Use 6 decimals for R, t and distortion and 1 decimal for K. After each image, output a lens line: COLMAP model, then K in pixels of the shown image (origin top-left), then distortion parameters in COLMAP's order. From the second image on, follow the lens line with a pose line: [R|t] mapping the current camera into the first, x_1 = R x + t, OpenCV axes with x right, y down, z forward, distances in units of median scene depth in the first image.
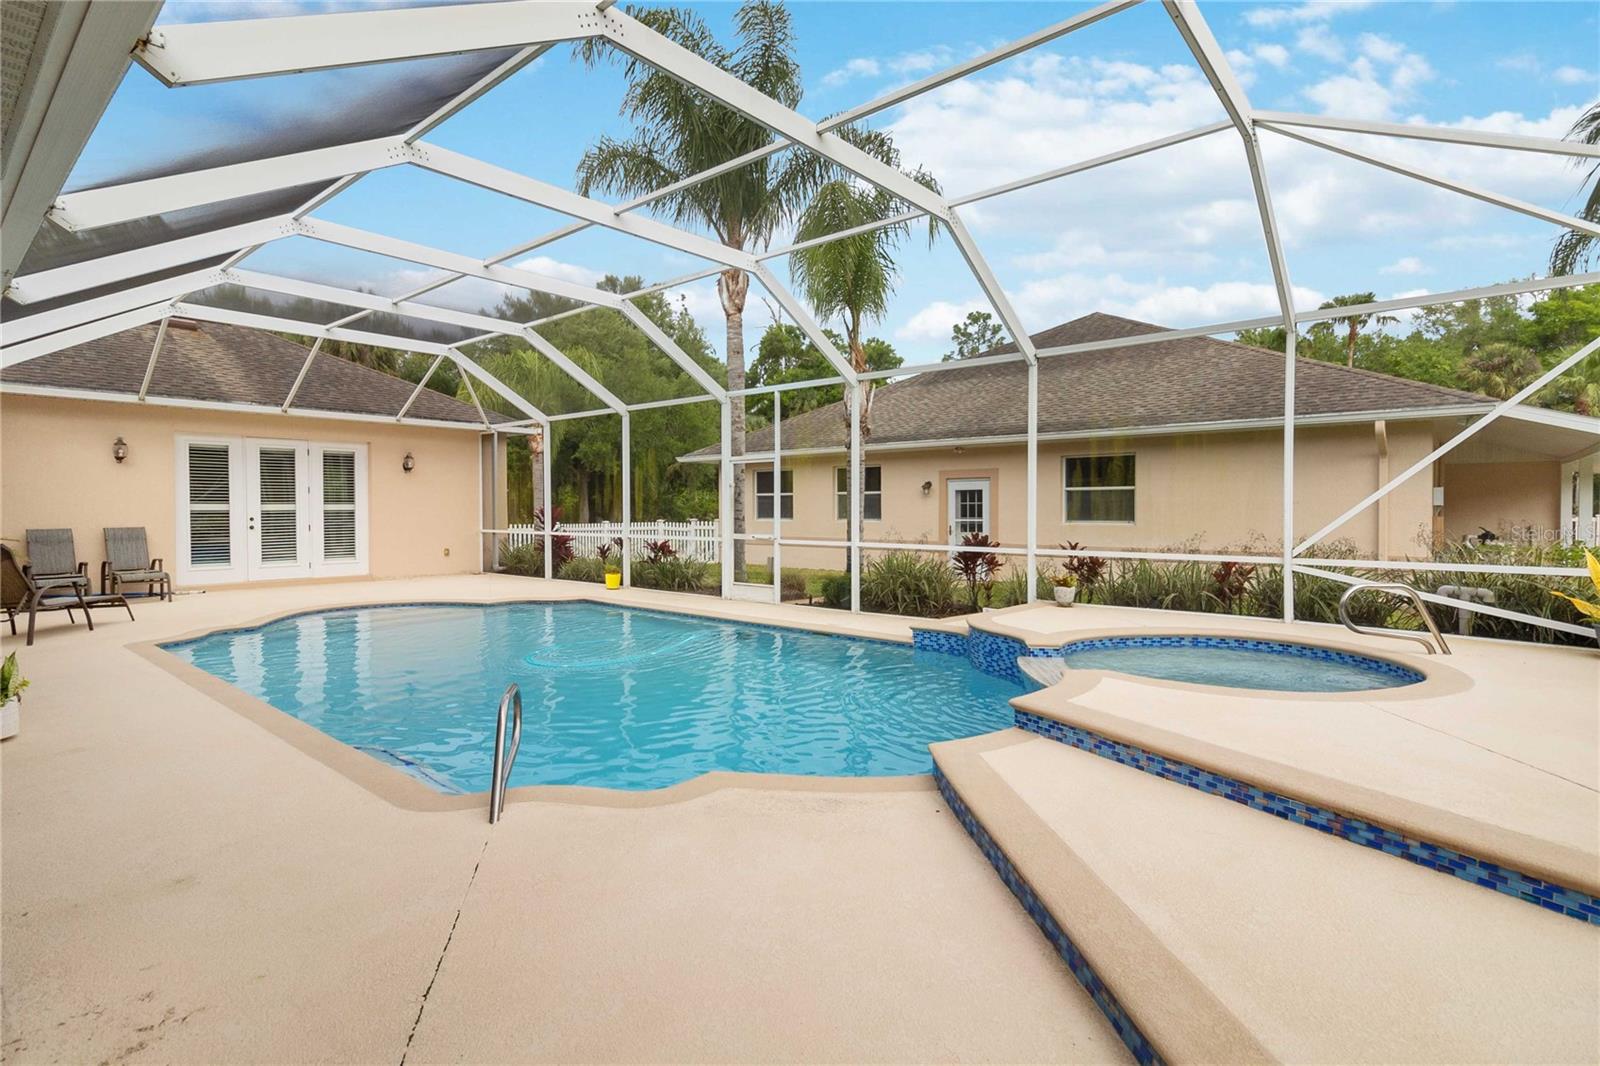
lens RADIAL K [[778.0, 0, 806.3], [0, 778.0, 515.9], [0, 0, 1]] dist [-0.002834, -0.000602]
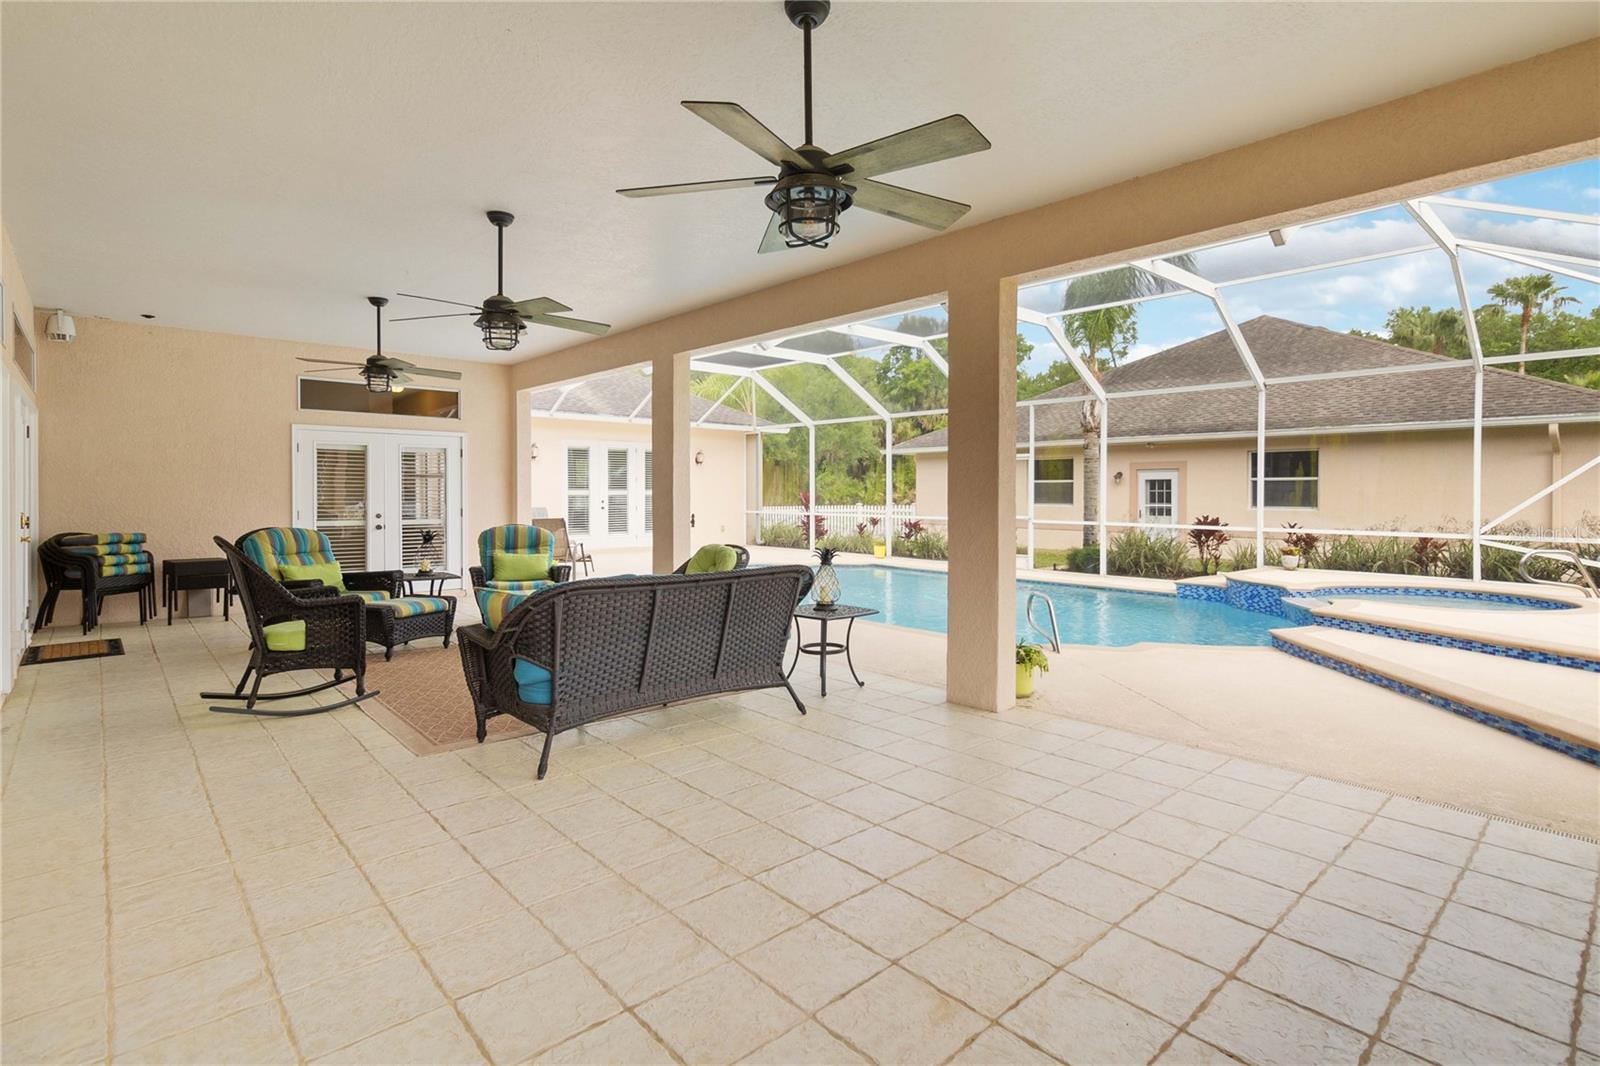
lens RADIAL K [[777.8, 0, 799.8], [0, 777.8, 495.8], [0, 0, 1]] dist [-0.002408, -0.000275]
pose [[0.990409, 0.004400, -0.138097, -0.278725], [-0.004998, 0.999980, -0.003985, -0.002521], [0.138076, 0.004637, 0.990411, -0.389915]]
